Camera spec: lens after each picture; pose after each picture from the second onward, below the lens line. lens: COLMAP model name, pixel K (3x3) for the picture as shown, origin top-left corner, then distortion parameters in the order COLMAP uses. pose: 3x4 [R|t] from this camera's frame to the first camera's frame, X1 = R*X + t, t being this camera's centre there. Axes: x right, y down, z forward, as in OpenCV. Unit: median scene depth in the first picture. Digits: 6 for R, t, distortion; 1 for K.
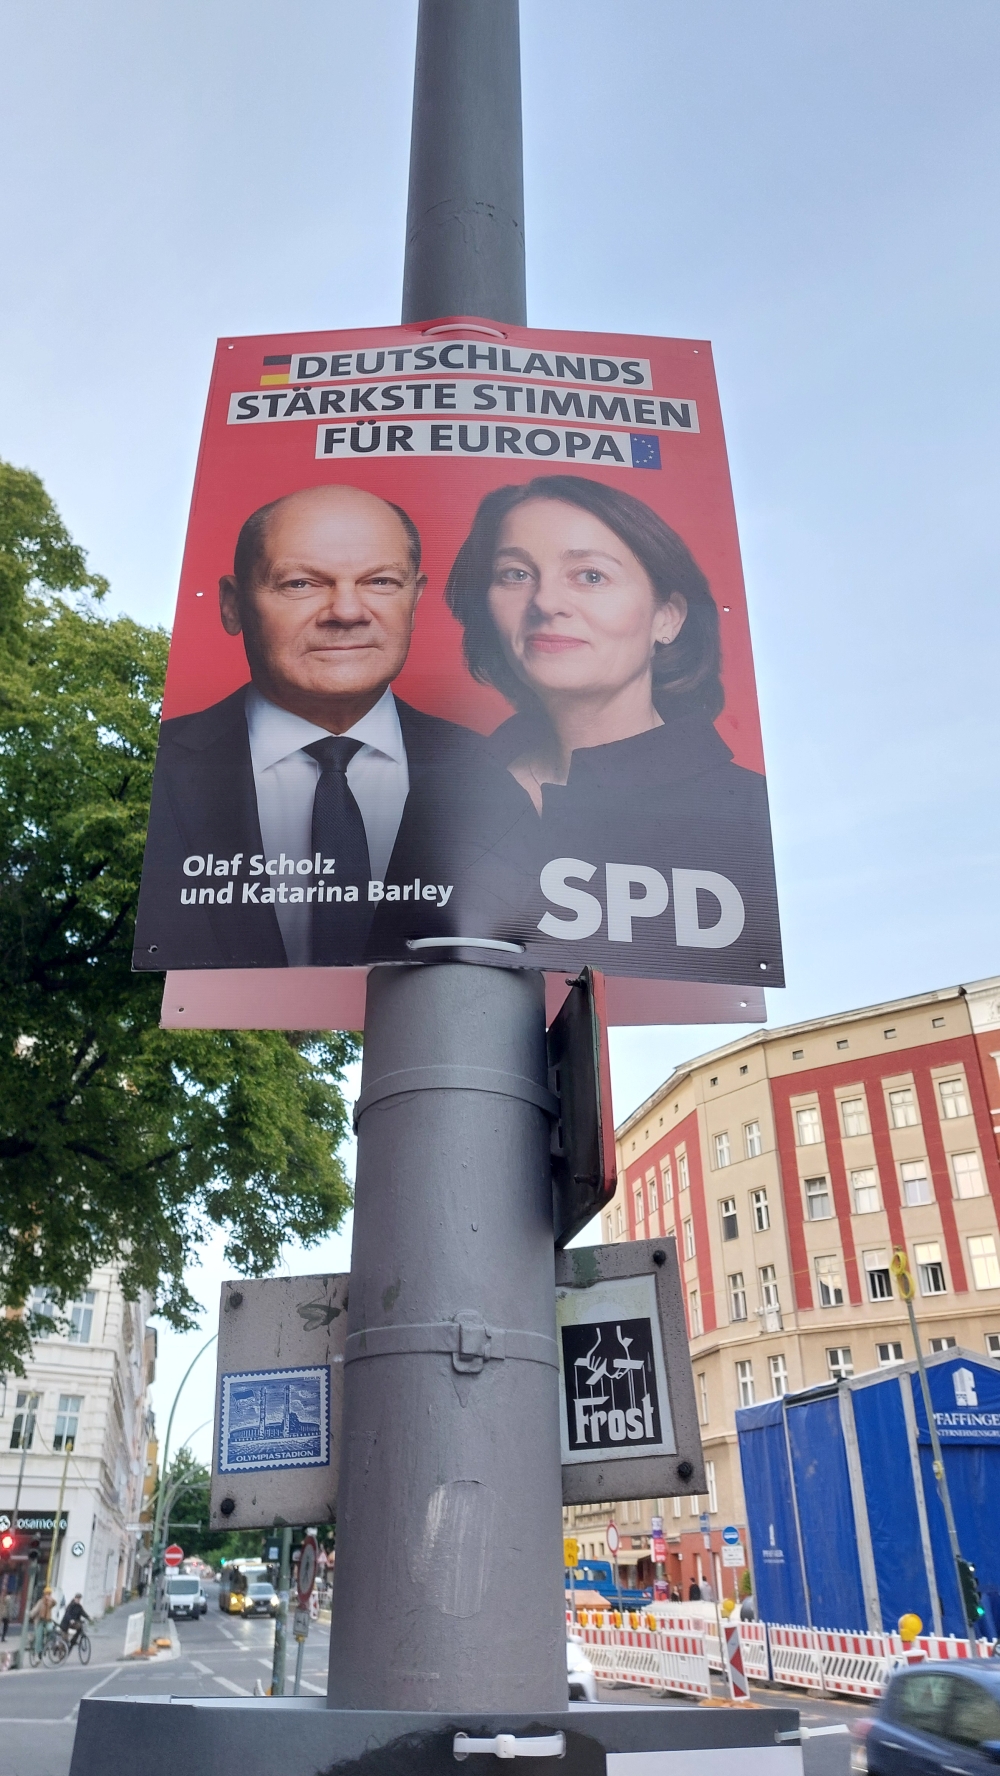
lens RADIAL K [[1277.7, 0, 504.0], [0, 1277.7, 904.3], [0, 0, 1]] dist [0.060958, -0.054844]
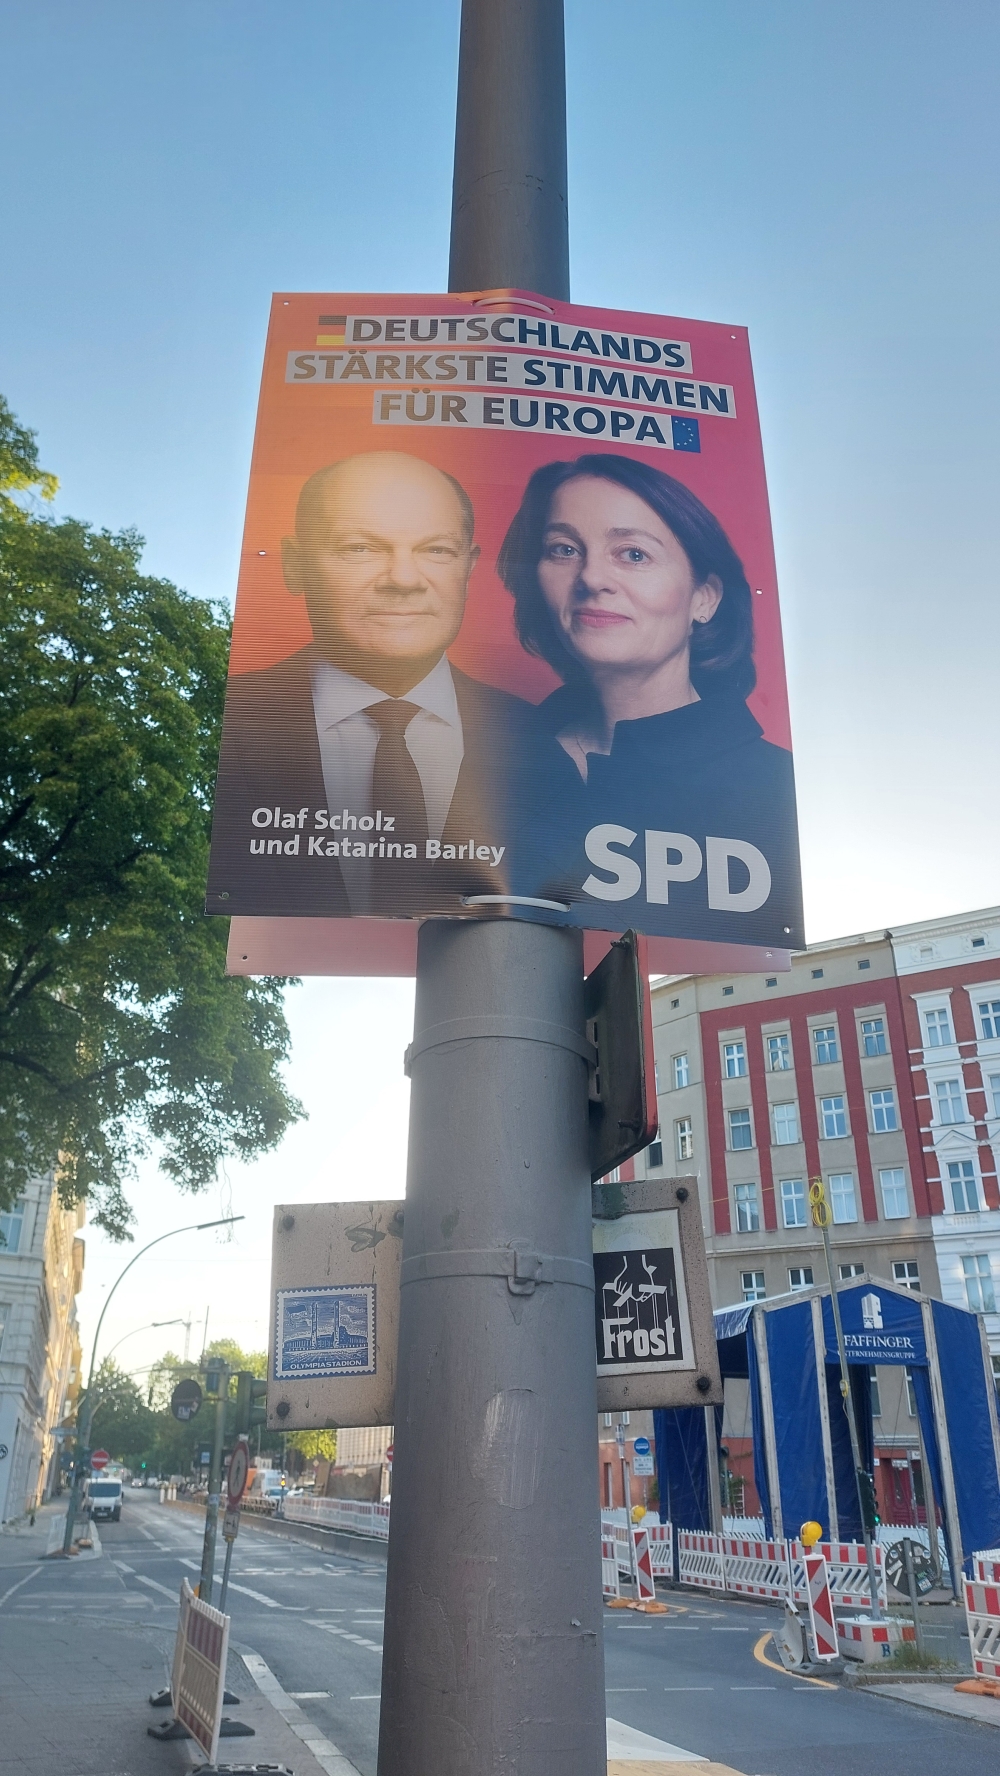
lens RADIAL K [[1279.0, 0, 500.0], [0, 1279.0, 888.0], [0, 0, 1]] dist [0.066973, -0.069632]
pose [[0.997641, 0.038132, 0.057075, -0.093515], [-0.040768, 0.998120, 0.045754, -0.025768], [-0.055223, -0.047973, 0.997321, -0.064158]]
